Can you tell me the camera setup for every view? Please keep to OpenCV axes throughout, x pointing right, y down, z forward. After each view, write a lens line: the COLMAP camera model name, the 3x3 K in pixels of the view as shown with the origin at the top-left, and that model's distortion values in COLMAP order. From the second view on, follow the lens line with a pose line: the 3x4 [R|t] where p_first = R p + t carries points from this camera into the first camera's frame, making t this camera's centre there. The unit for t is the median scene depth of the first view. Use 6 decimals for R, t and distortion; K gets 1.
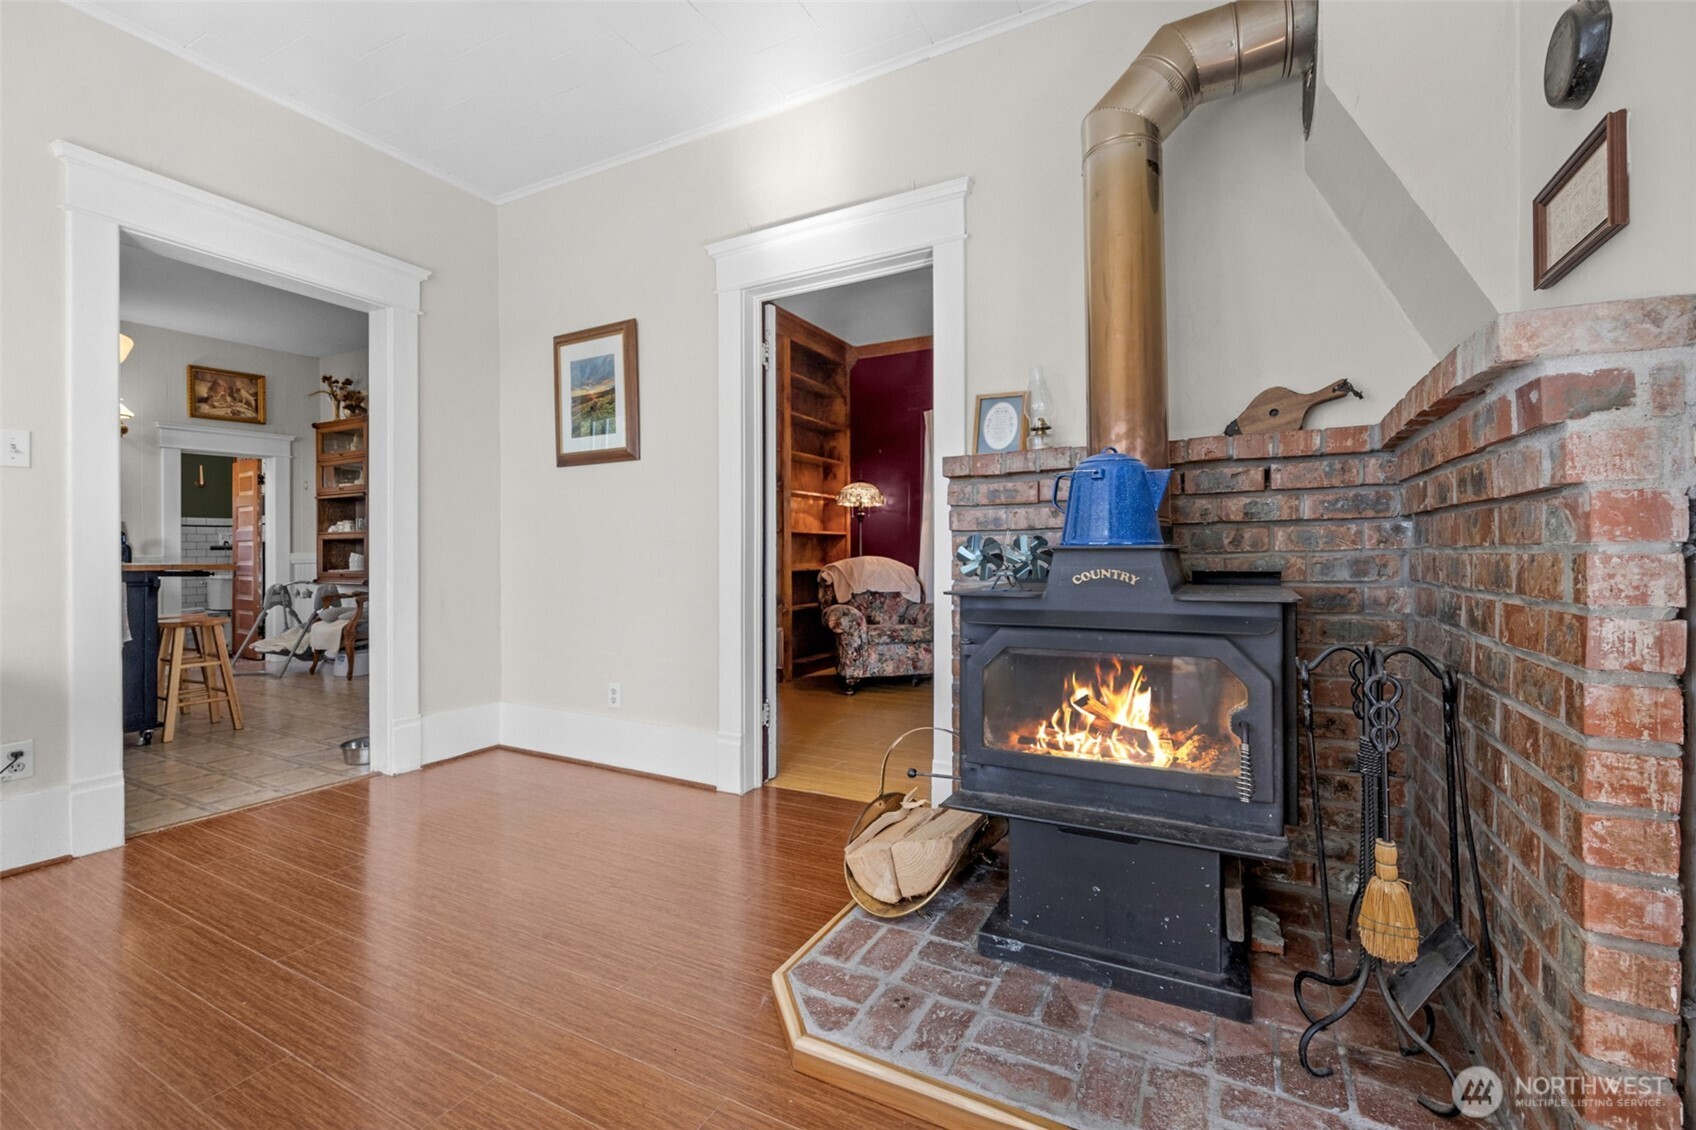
lens RADIAL K [[674.4, 0, 846.6], [0, 674.4, 561.7], [0, 0, 1]] dist [-0.003587, 0.000167]
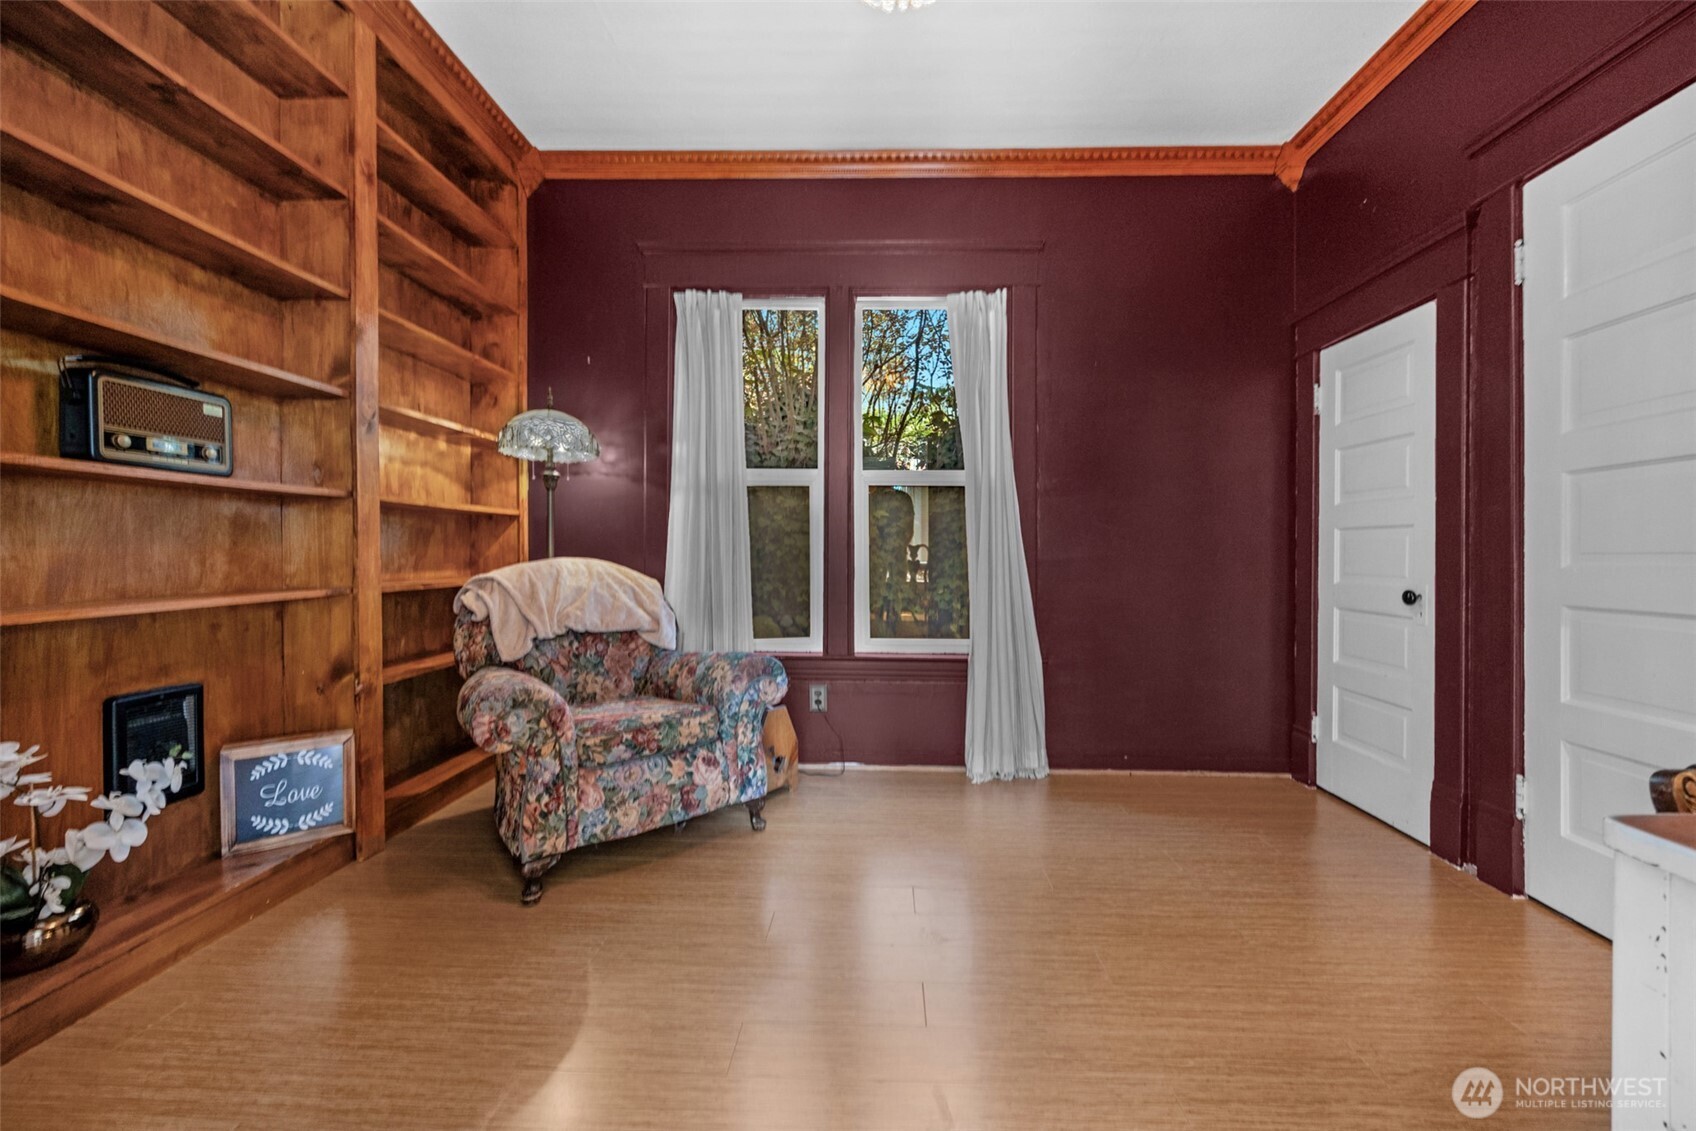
lens RADIAL K [[674.4, 0, 806.7], [0, 674.4, 567.7], [0, 0, 1]] dist [-0.003587, 0.000167]
pose [[0.918536, -0.001002, 0.395335, -0.002788], [-0.004162, 0.999917, 0.012204, -0.007763], [-0.395315, -0.012855, 0.918456, 0.471674]]
